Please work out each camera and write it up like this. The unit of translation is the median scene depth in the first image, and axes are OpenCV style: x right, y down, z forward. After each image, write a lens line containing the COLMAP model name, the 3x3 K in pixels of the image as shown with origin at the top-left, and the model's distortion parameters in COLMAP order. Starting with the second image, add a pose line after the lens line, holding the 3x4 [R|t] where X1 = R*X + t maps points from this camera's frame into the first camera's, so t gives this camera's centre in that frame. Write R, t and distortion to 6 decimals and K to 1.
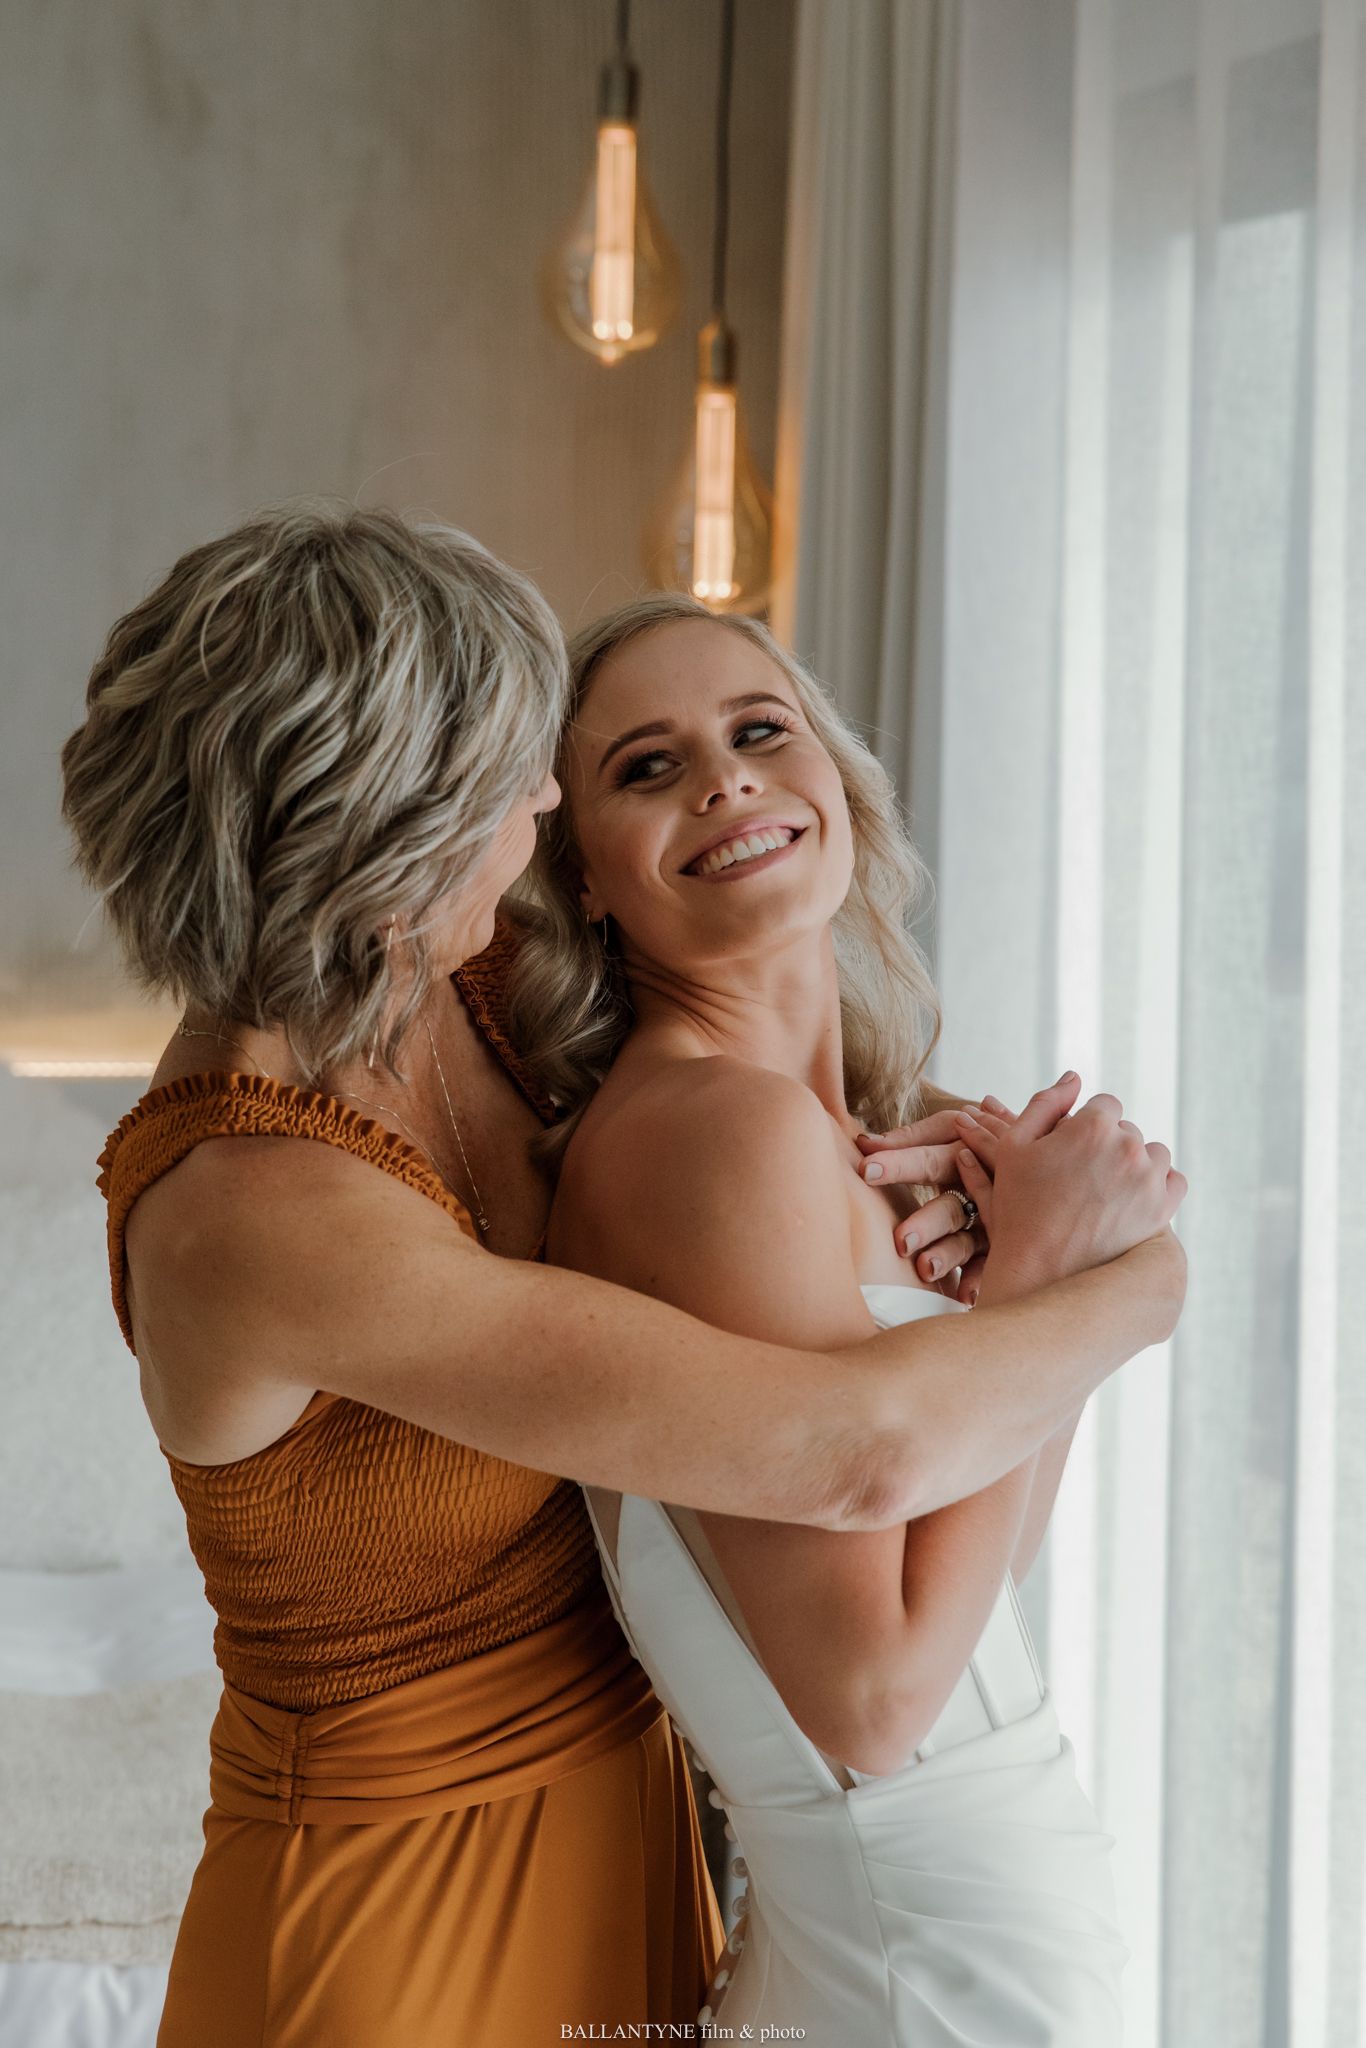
lens RADIAL K [[4024.5, 0, 704.4], [0, 4024.5, 1011.1], [0, 0, 1]] dist [0.059294, 0.000000]
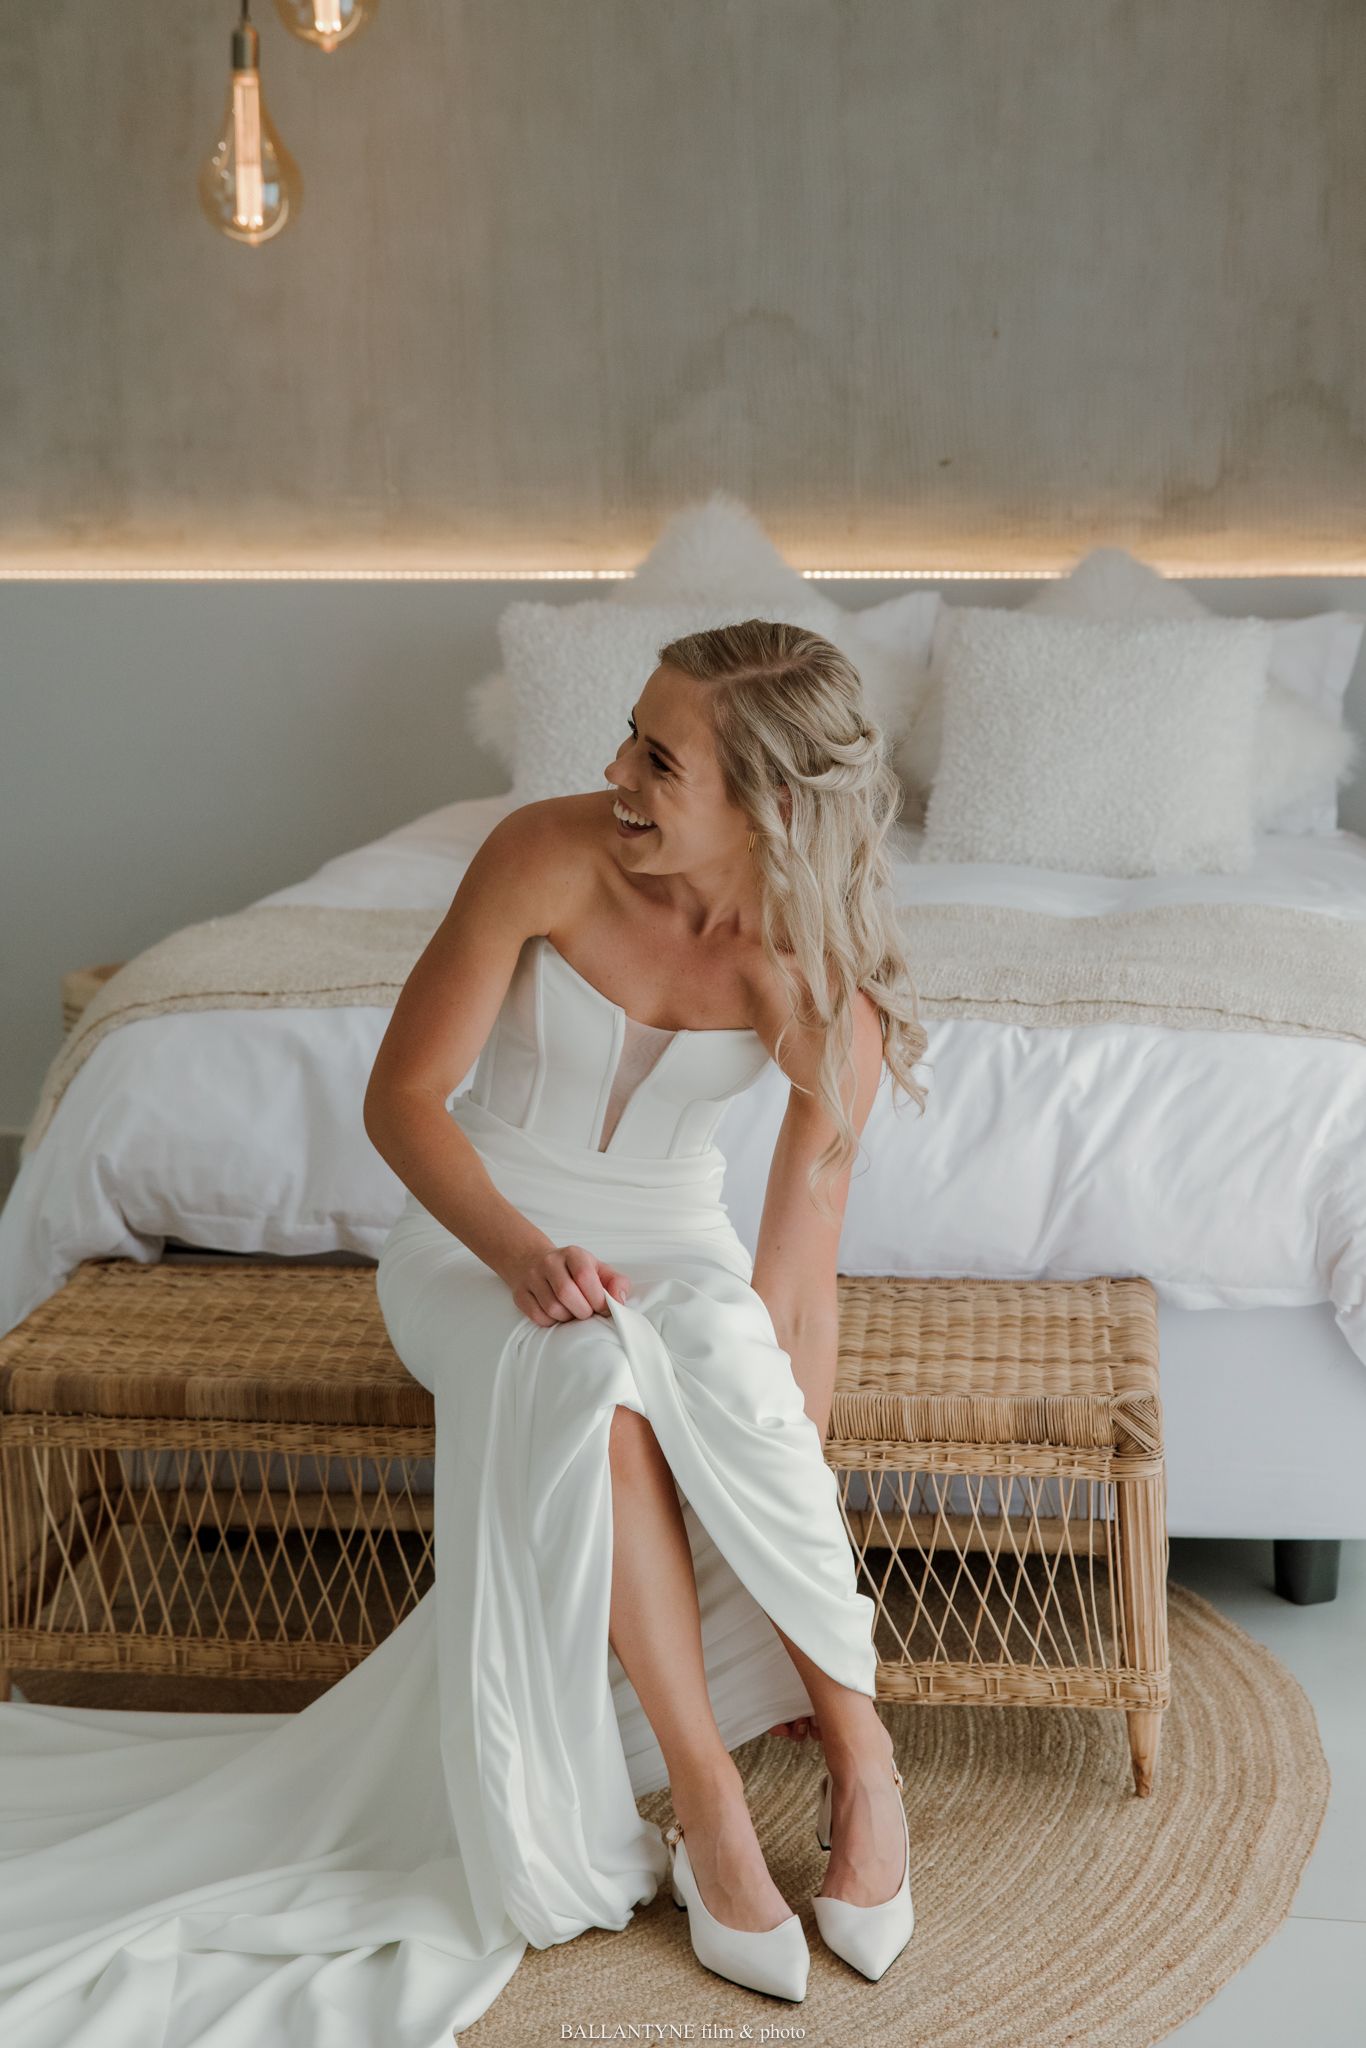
lens RADIAL K [[3501.4, 0, 661.0], [0, 3501.4, 991.5], [0, 0, 1]] dist [0.031469, 0.000000]
pose [[0.913204, 0.025636, -0.406695, 0.174424], [-0.003690, 0.998498, 0.054656, 0.097150], [0.407486, -0.048412, 0.911927, -0.175313]]
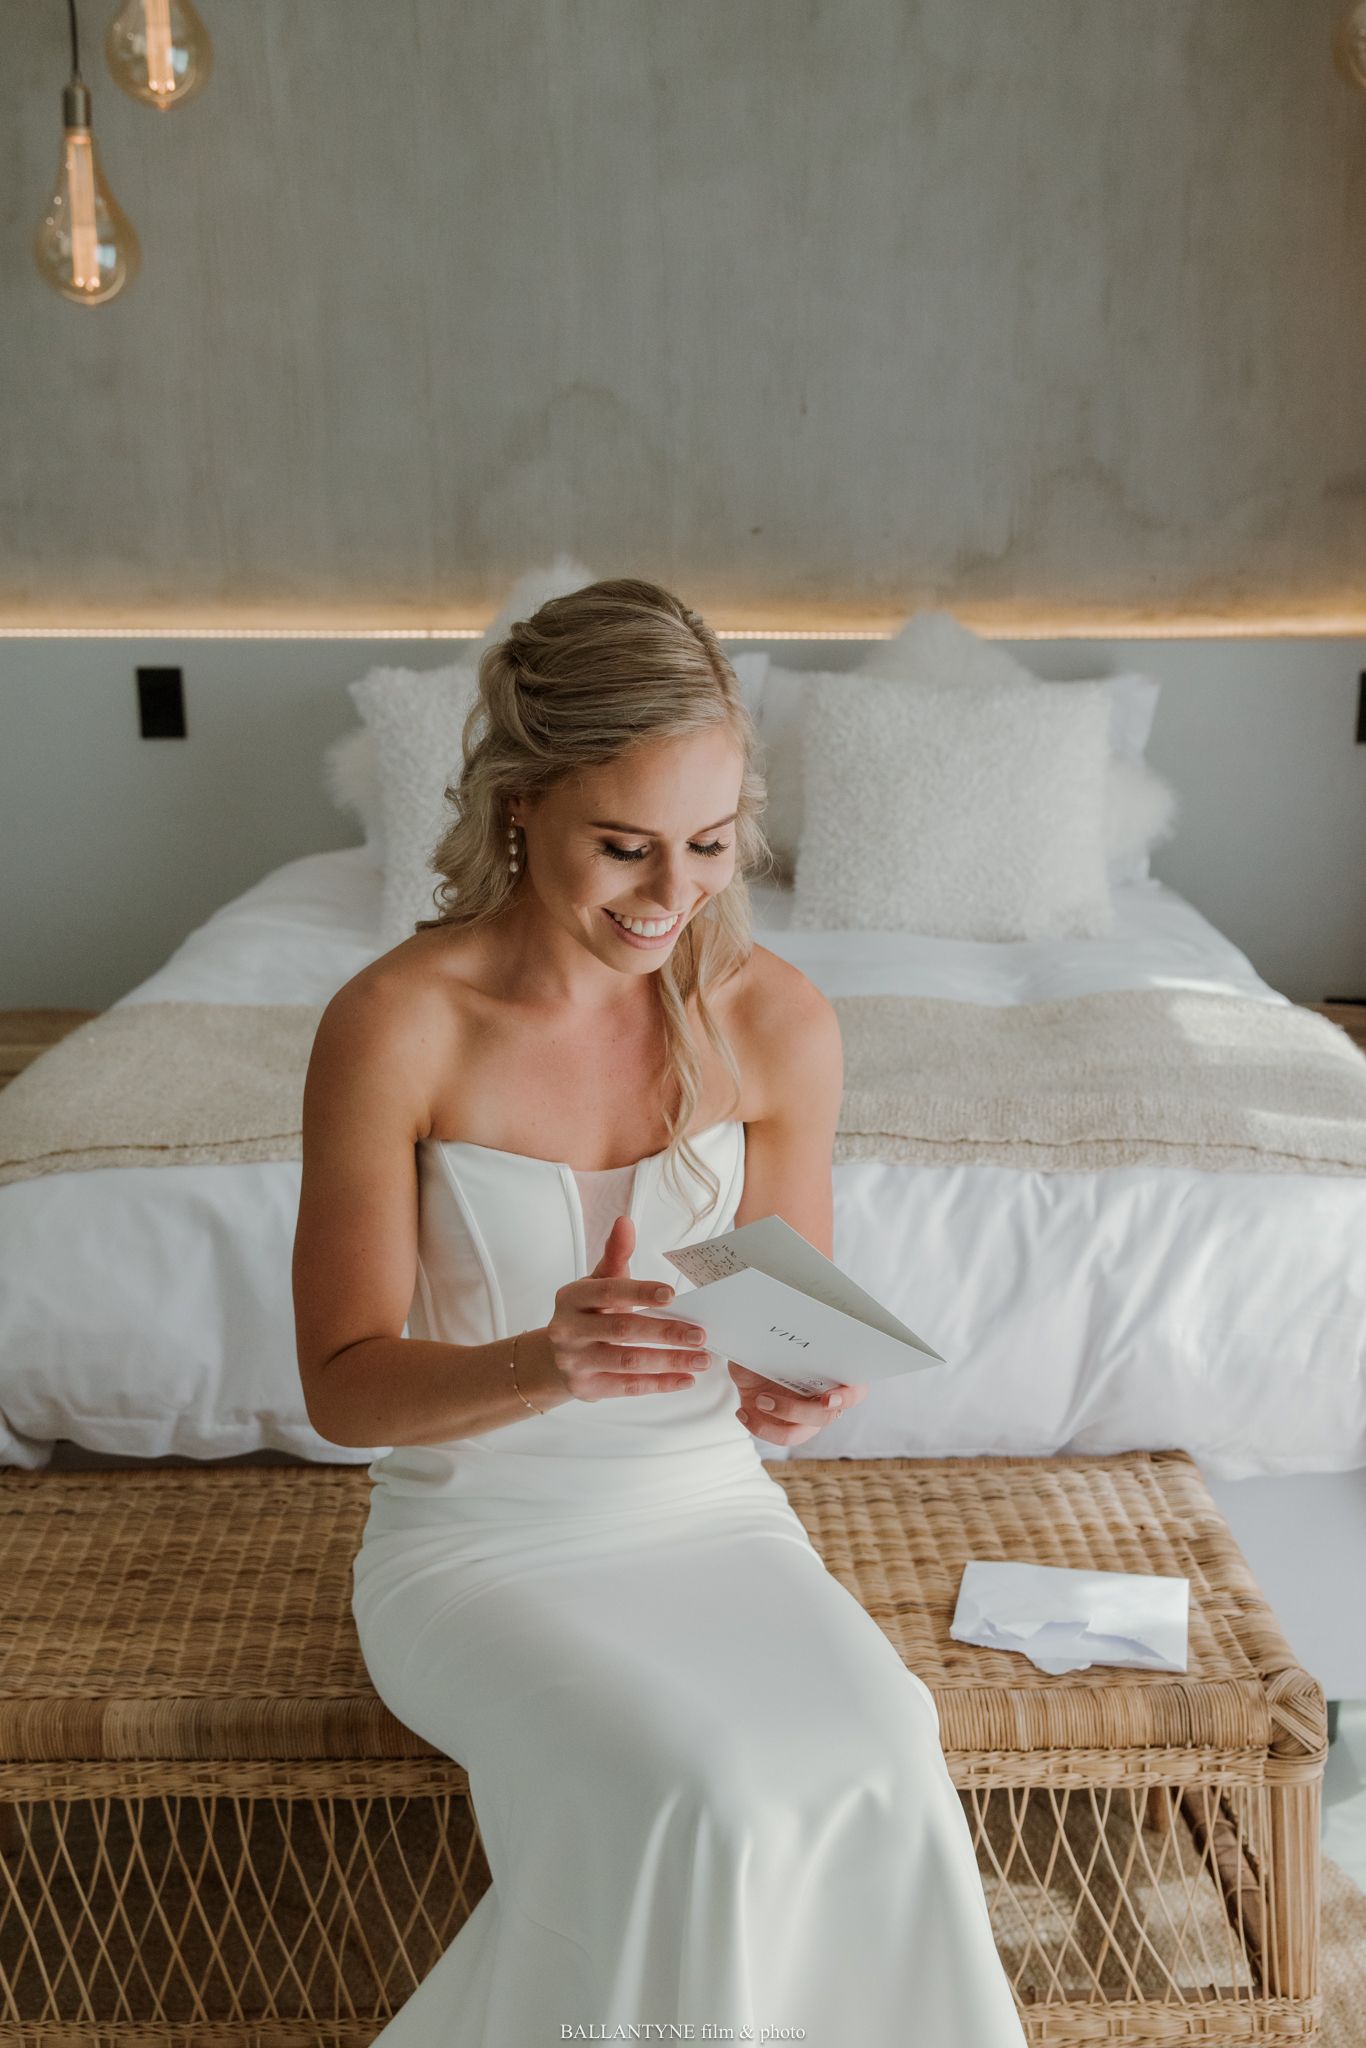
lens RADIAL K [[2292.4, 0, 715.0], [0, 2292.4, 1029.8], [0, 0, 1]] dist [0.006698, 0.000000]
pose [[0.966714, 0.027172, -0.254412, -0.036316], [0.003844, 0.992690, 0.120629, 0.060295], [0.255830, -0.117592, 0.959543, 0.147769]]
